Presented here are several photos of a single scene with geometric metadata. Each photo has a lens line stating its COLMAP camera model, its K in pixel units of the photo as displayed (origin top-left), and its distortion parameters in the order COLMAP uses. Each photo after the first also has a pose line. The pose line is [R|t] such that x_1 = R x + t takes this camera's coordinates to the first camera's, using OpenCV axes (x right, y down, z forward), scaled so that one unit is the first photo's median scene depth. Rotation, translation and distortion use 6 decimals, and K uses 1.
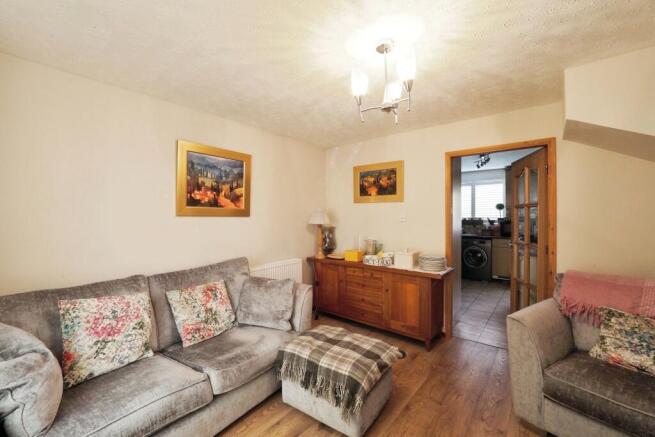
lens RADIAL K [[271.9, 0, 328.7], [0, 271.9, 216.6], [0, 0, 1]] dist [0.013059, -0.001064]
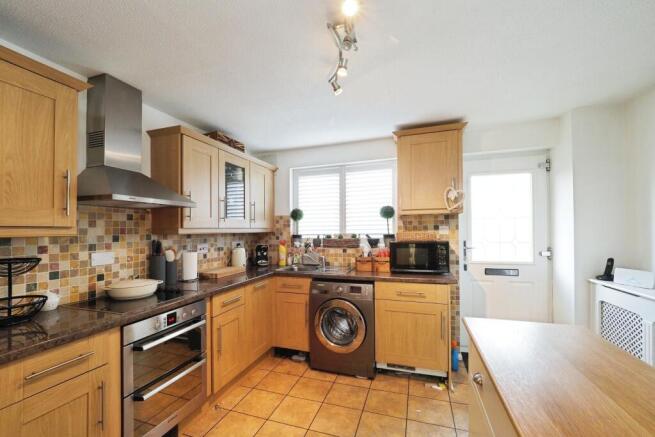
lens RADIAL K [[271.9, 0, 325.6], [0, 271.9, 222.0], [0, 0, 1]] dist [0.013059, -0.001064]
pose [[0.937865, -0.002792, 0.346990, 0.344376], [0.010218, 0.999756, -0.019574, -0.009306], [-0.346851, 0.021904, 0.937665, 0.566988]]
